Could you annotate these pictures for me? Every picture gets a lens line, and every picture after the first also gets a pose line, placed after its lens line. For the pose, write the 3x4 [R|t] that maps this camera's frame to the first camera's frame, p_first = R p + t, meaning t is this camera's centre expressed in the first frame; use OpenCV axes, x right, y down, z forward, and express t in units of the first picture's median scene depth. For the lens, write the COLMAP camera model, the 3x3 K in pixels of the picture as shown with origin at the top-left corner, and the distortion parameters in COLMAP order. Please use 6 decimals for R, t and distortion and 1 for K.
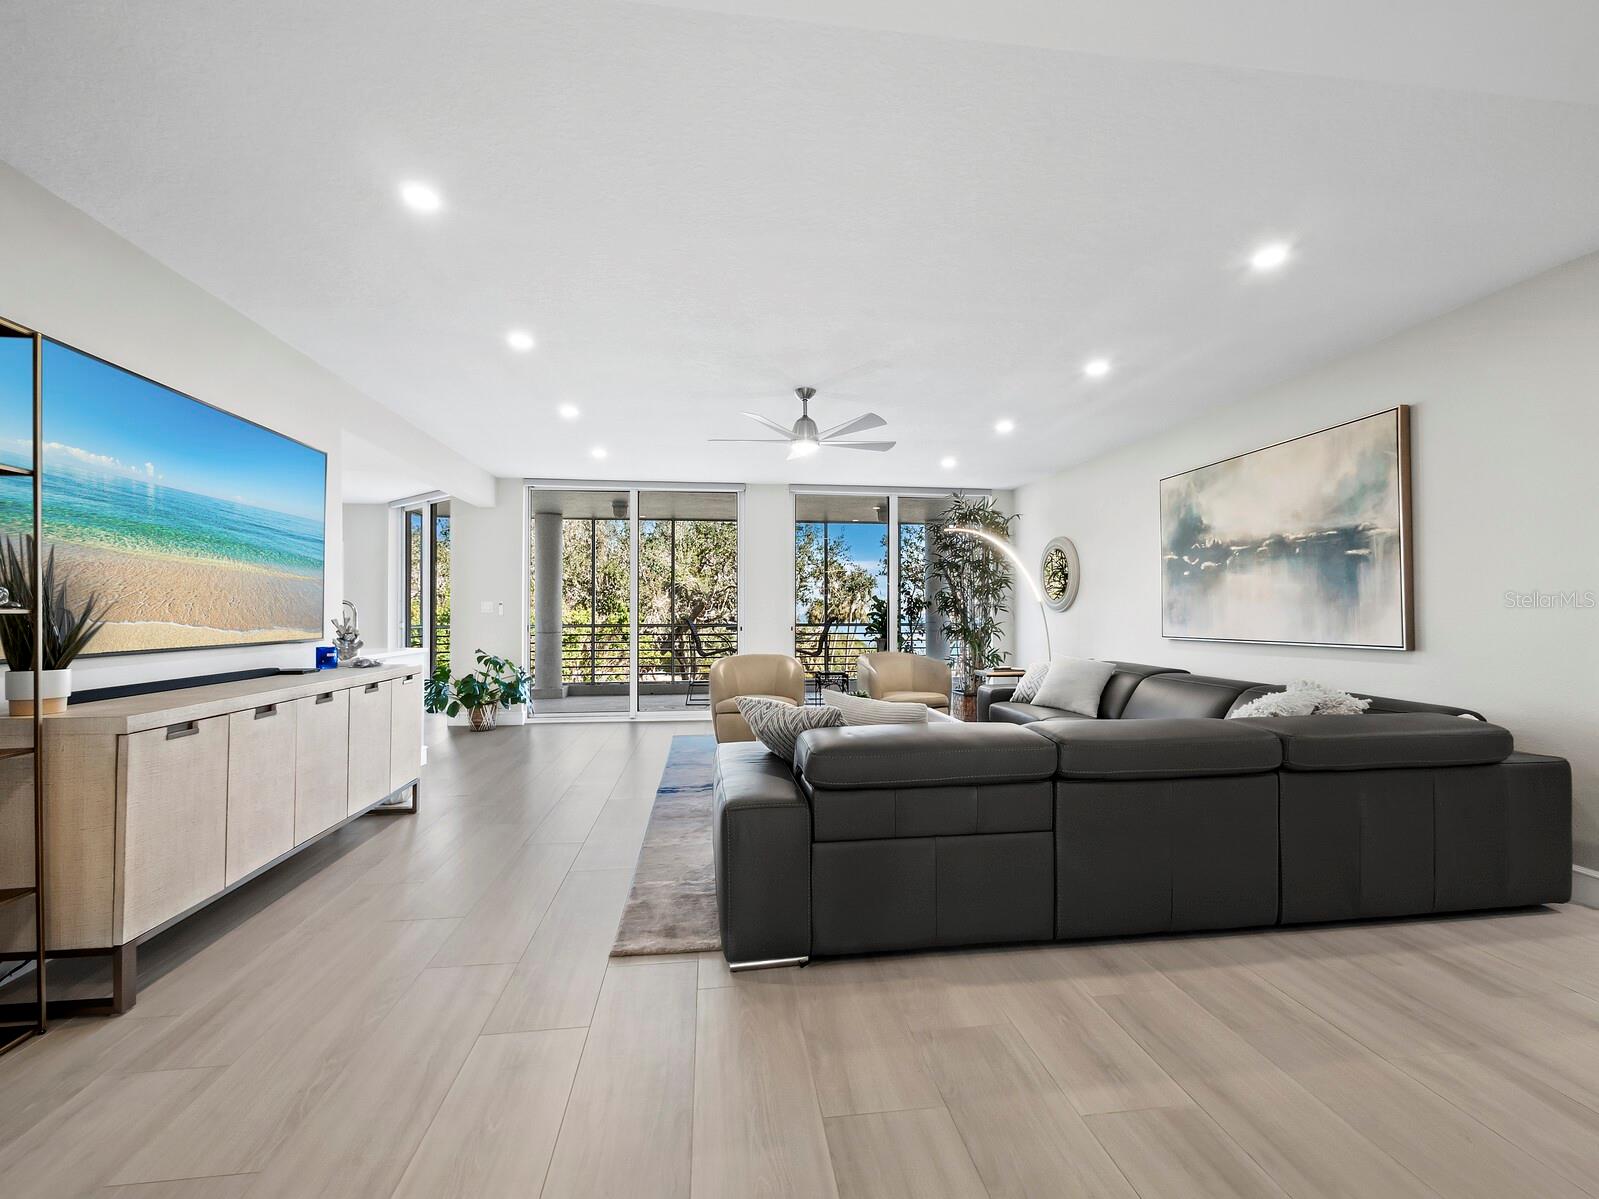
lens RADIAL K [[688.7, 0, 799.6], [0, 688.7, 602.6], [0, 0, 1]] dist [-0.001319, 0.001799]
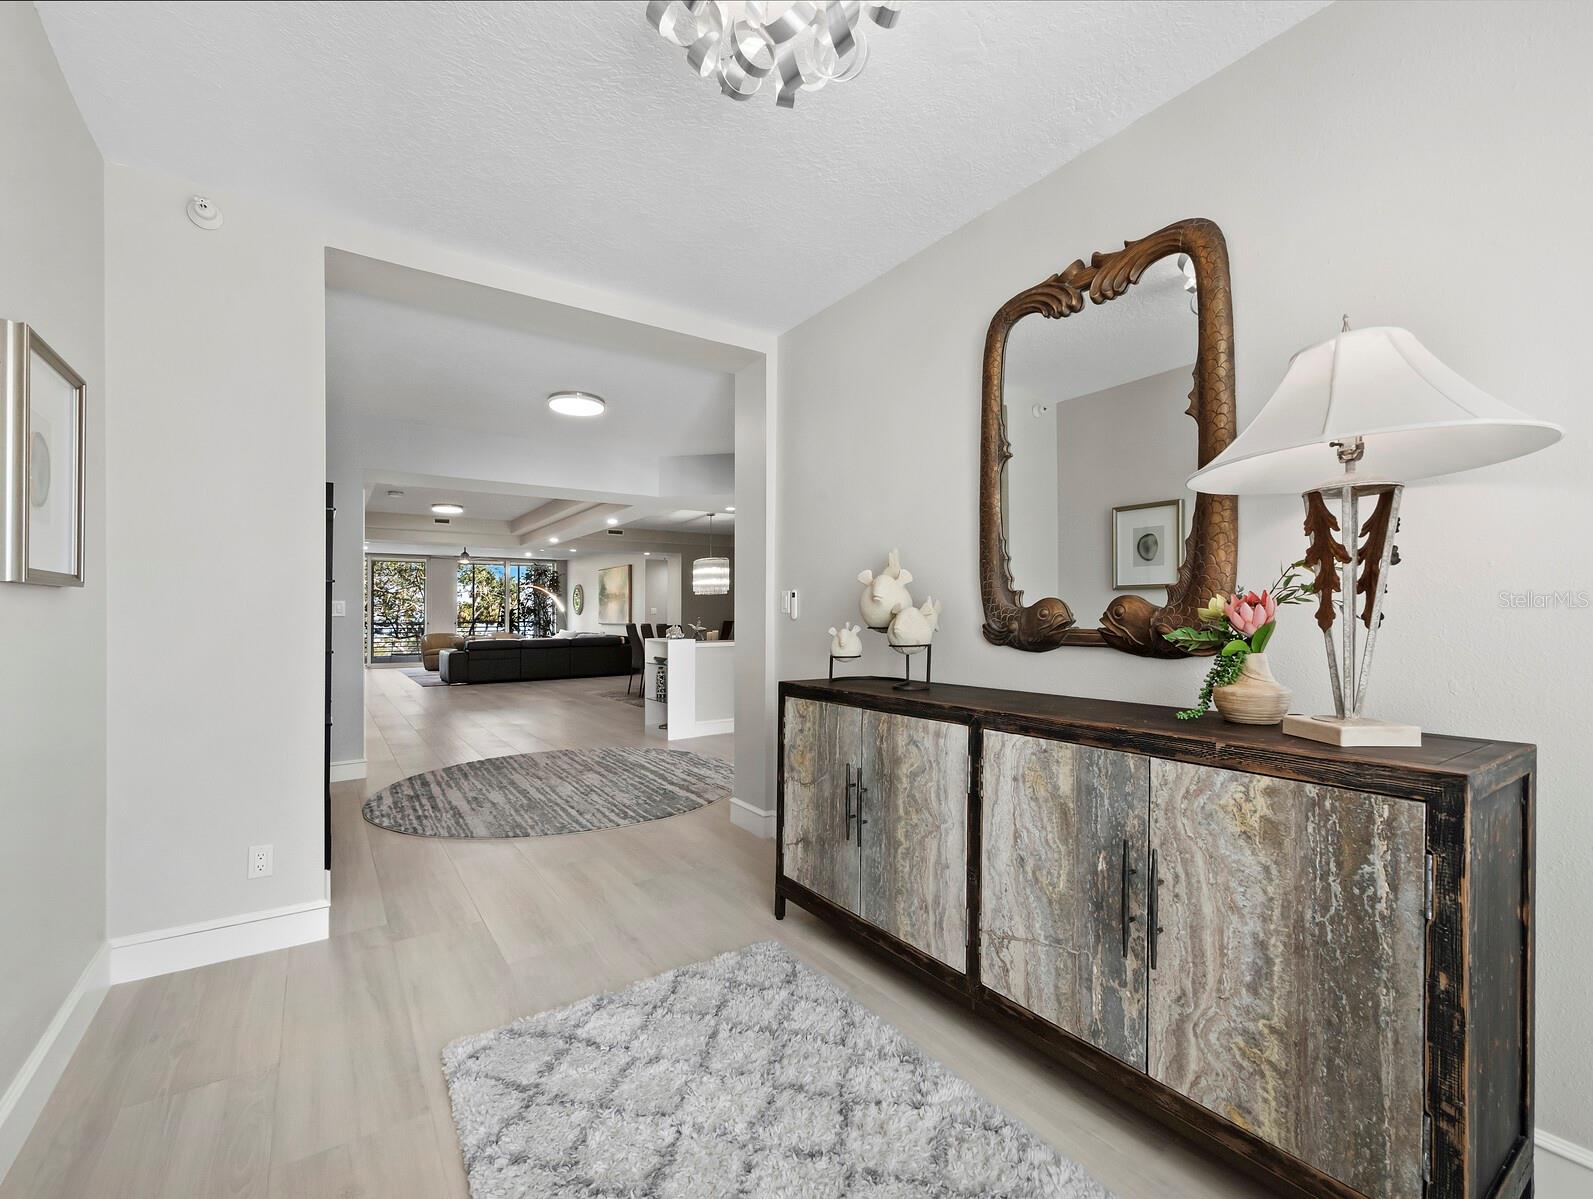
lens RADIAL K [[700.9, 0, 808.8], [0, 700.9, 600.7], [0, 0, 1]] dist [0.003020, 0.000070]
pose [[0.885993, 0.007330, 0.463641, -0.008680], [-0.004975, 0.999968, -0.006302, -0.003876], [-0.463672, 0.003277, 0.886001, -0.262167]]
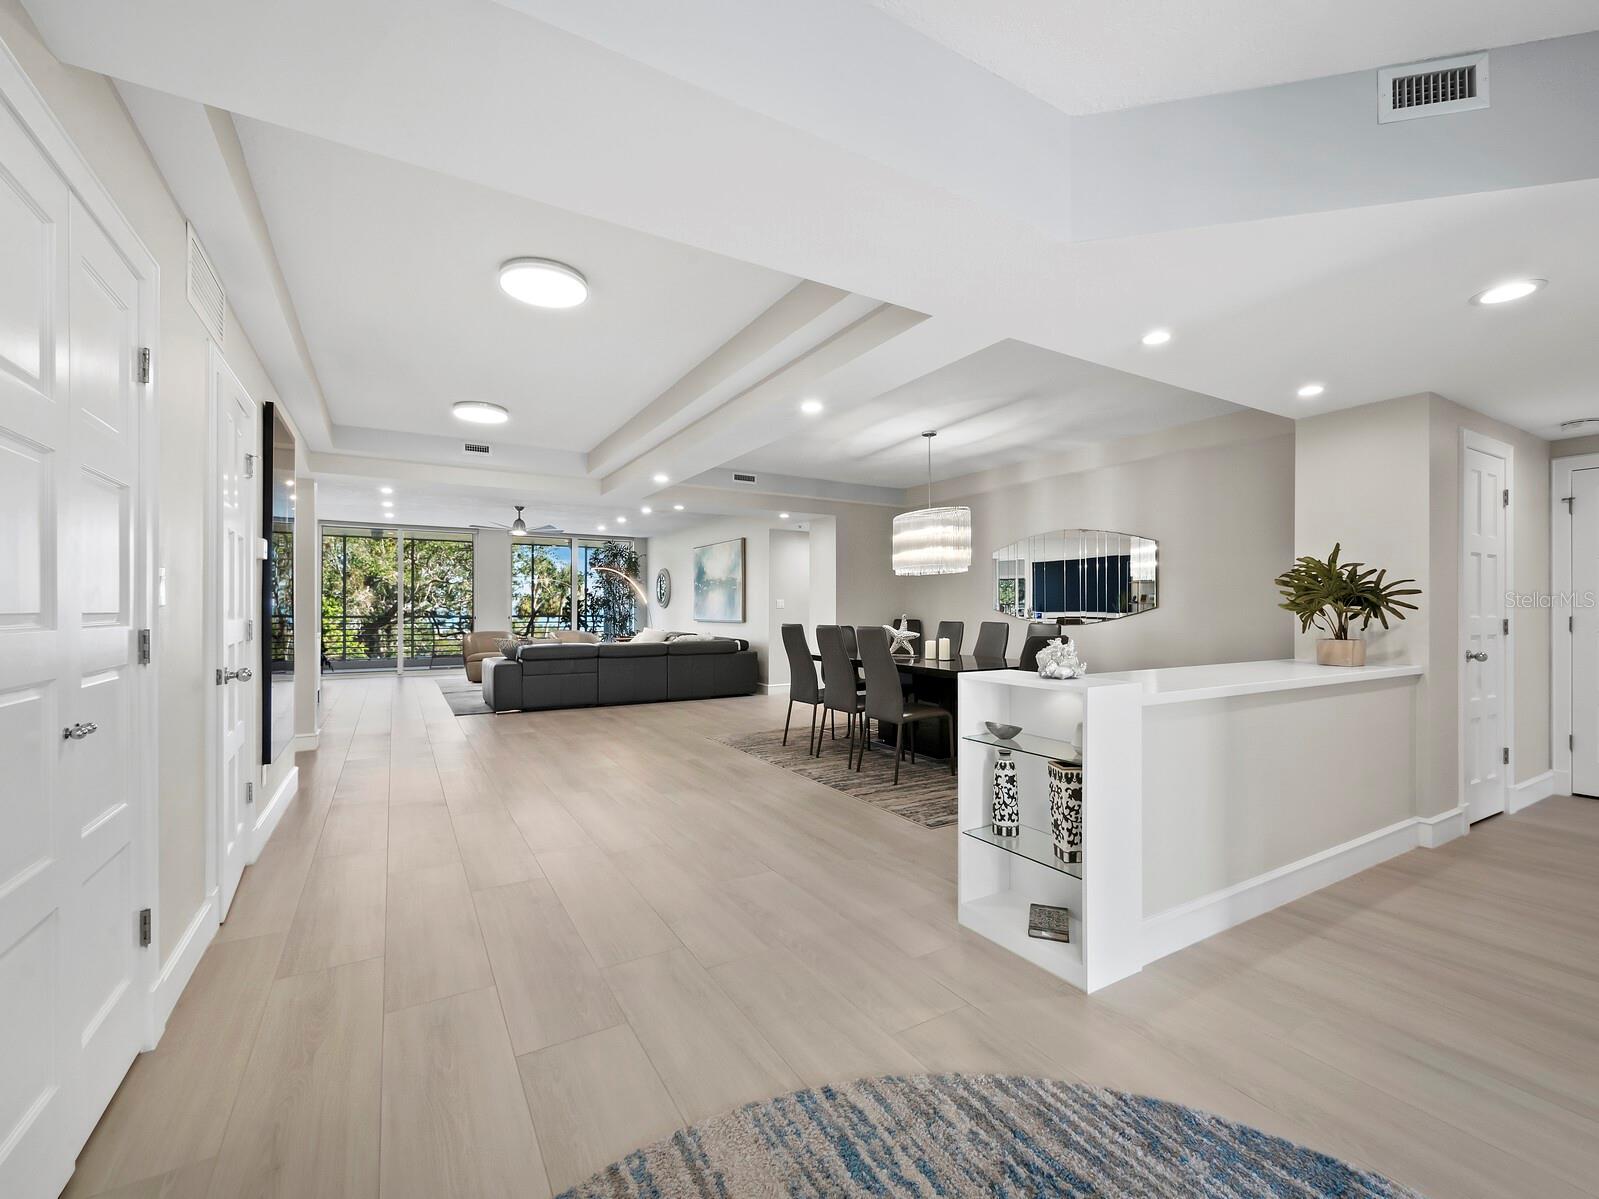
lens RADIAL K [[688.7, 0, 798.0], [0, 688.7, 604.5], [0, 0, 1]] dist [-0.001319, 0.001799]
pose [[0.921218, 0.004629, 0.389019, -0.002171], [-0.008665, 0.999925, 0.008620, -0.002182], [-0.388950, -0.011312, 0.921189, -0.141340]]
